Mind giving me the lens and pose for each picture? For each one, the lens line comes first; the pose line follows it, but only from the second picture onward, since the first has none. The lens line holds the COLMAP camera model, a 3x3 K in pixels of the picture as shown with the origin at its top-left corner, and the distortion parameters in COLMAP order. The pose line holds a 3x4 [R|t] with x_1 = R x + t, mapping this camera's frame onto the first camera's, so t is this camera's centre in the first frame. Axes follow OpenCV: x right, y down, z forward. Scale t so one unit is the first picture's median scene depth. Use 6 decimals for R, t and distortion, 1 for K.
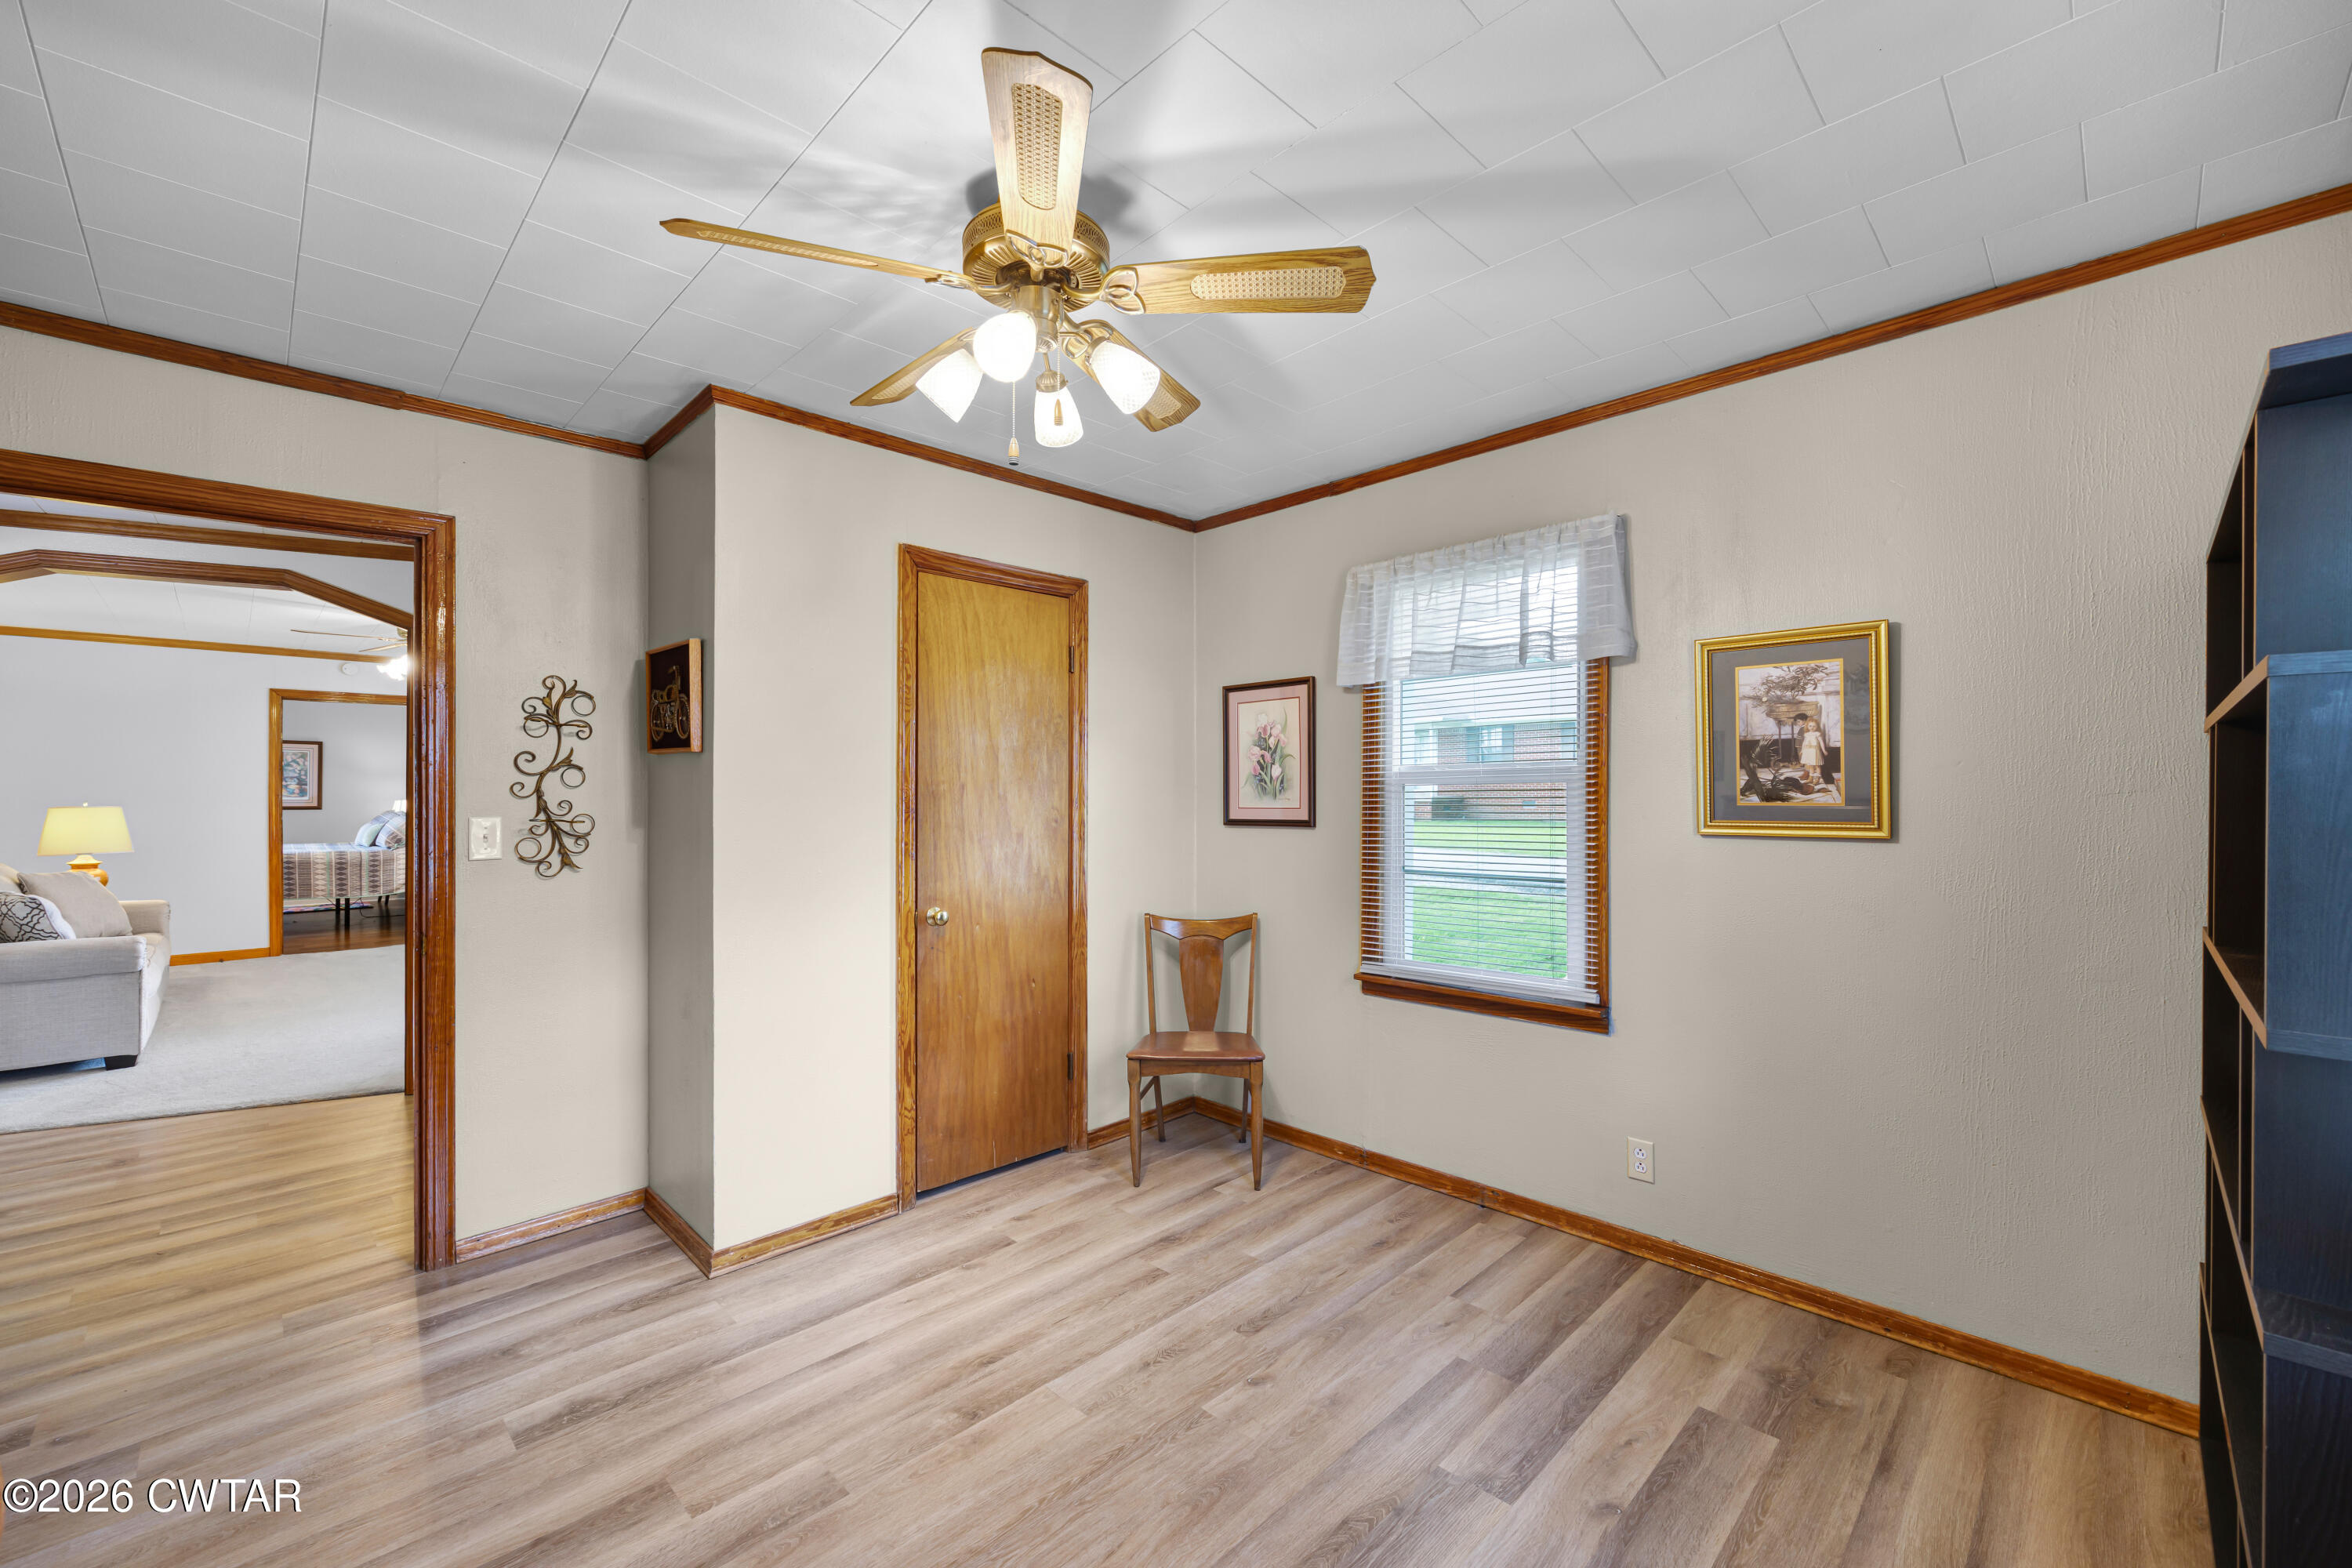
lens RADIAL K [[948.9, 0, 1179.2], [0, 948.9, 789.9], [0, 0, 1]] dist [0.001609, 0.000502]
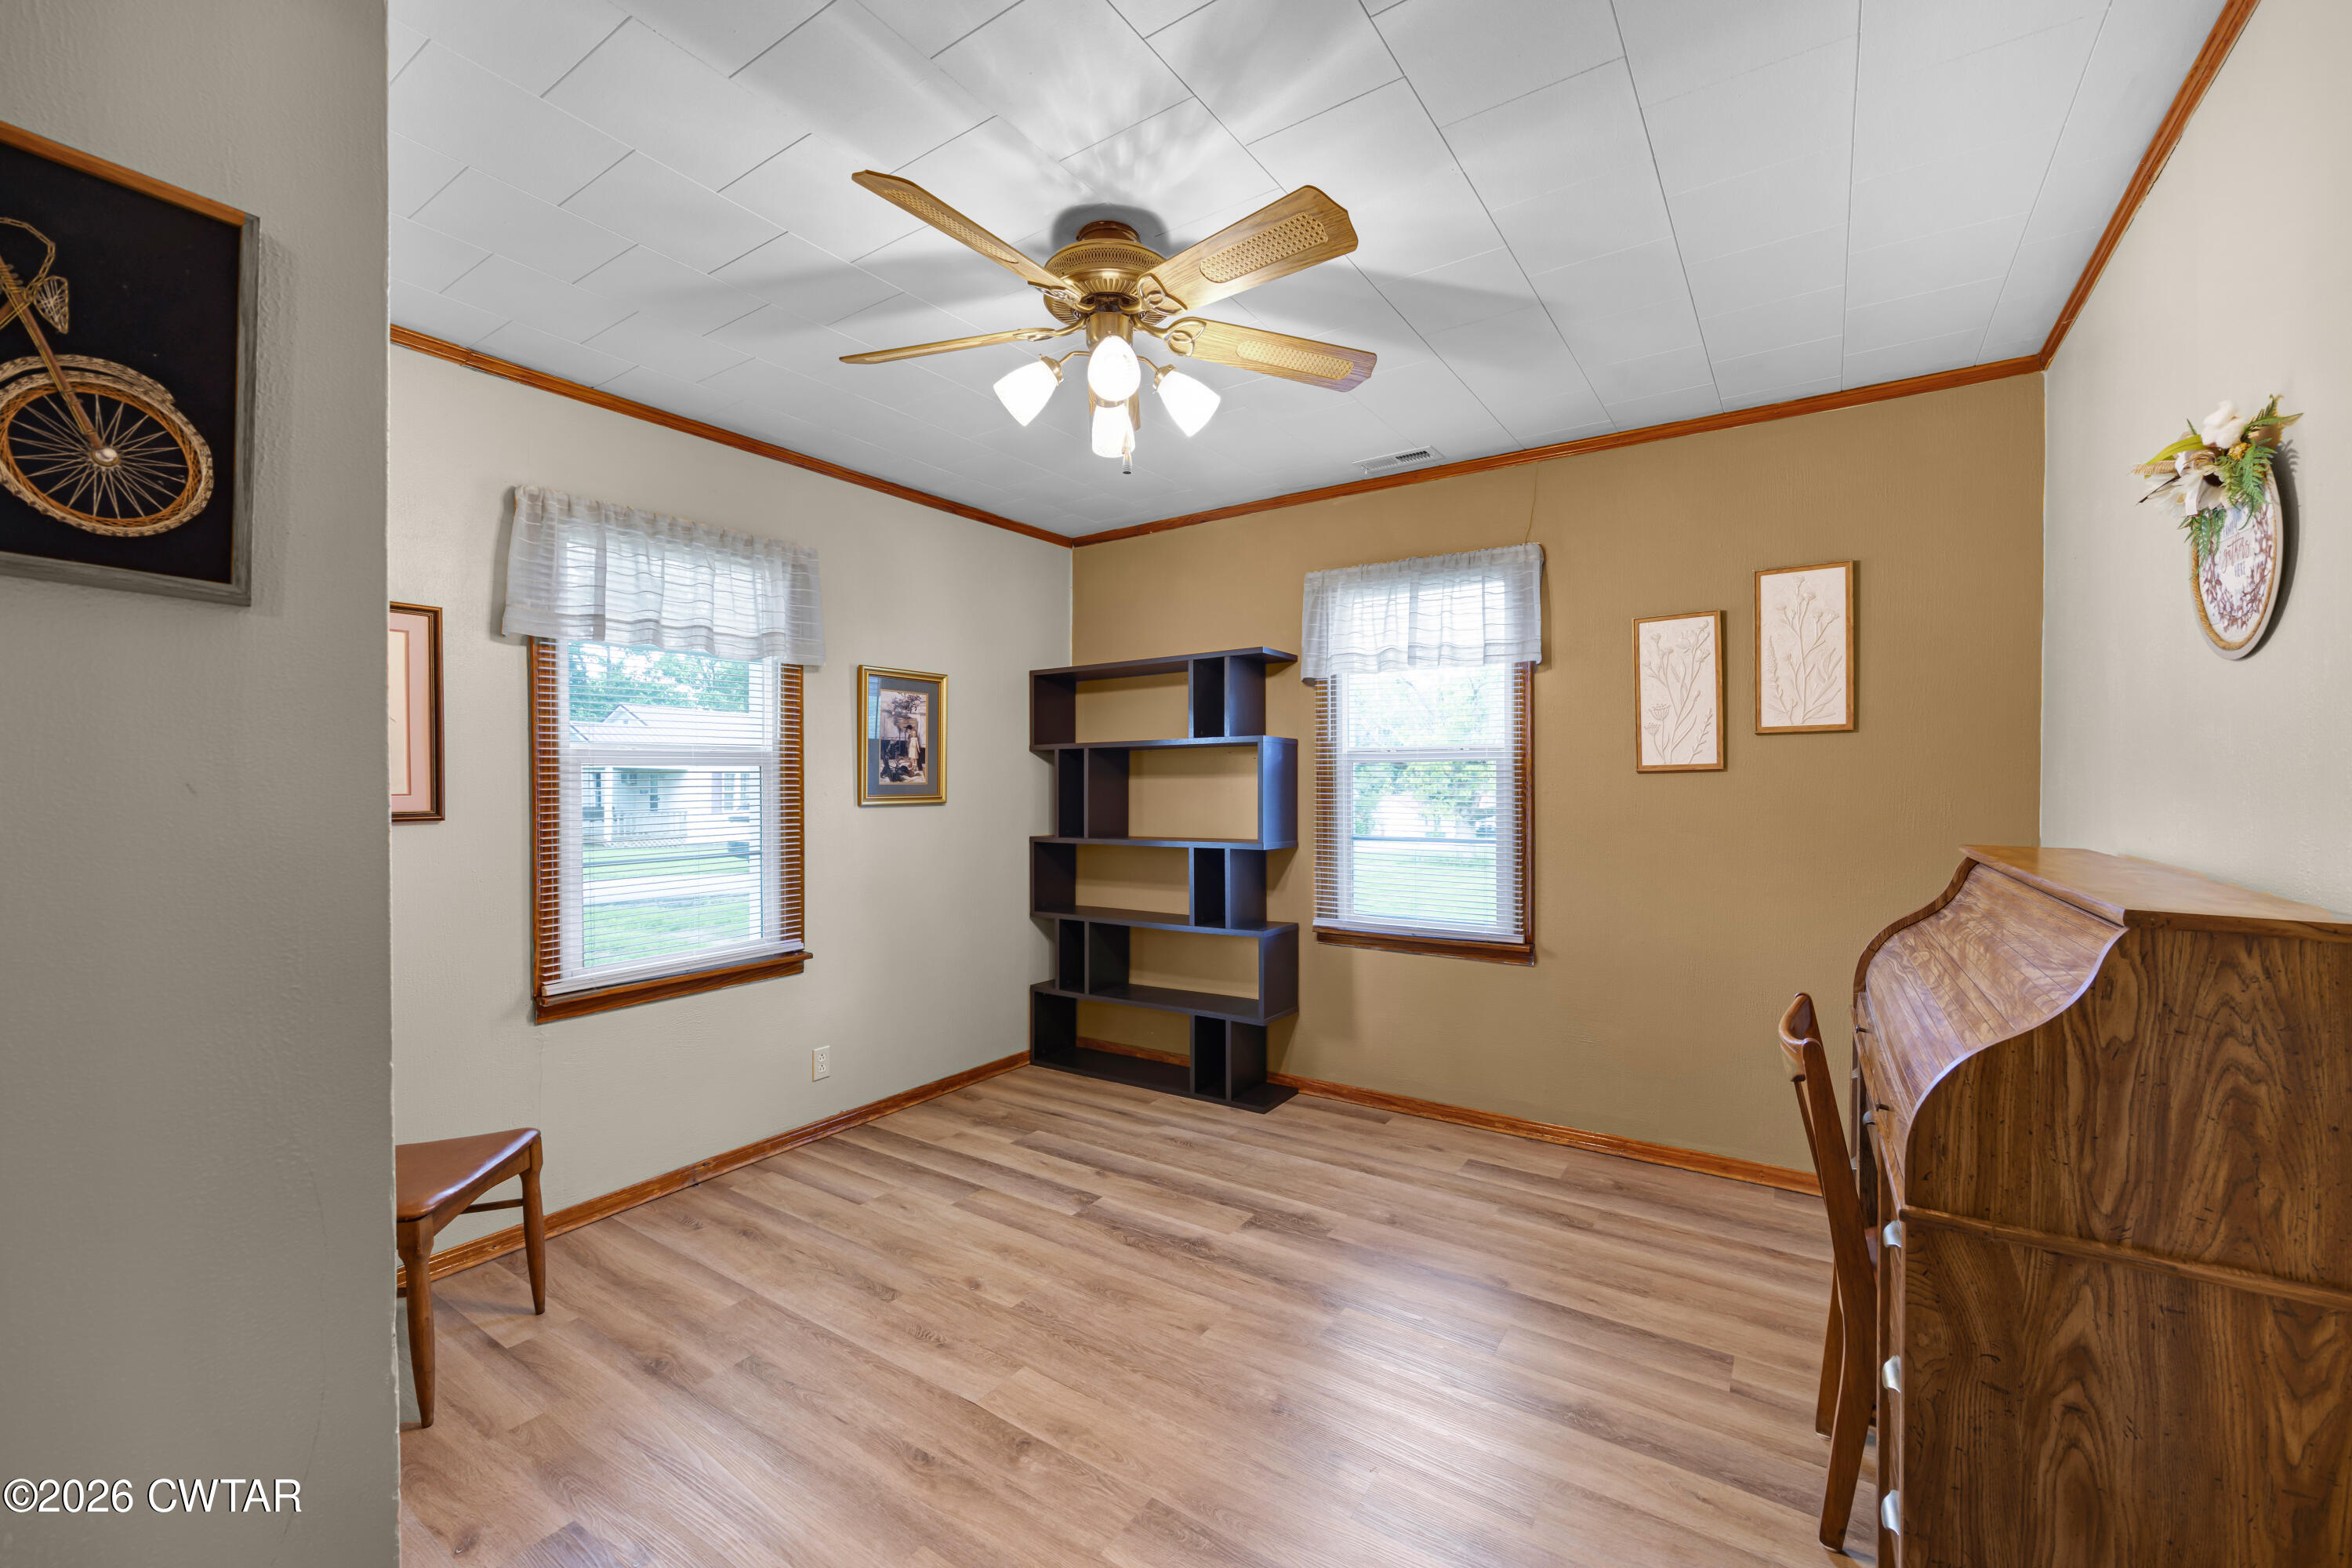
lens RADIAL K [[948.9, 0, 1179.2], [0, 948.9, 789.9], [0, 0, 1]] dist [0.001609, 0.000502]
pose [[-0.189553, -0.002222, 0.981868, -0.964120], [0.000926, 0.999997, 0.002442, 0.022748], [-0.981870, 0.001372, -0.189551, 0.865816]]
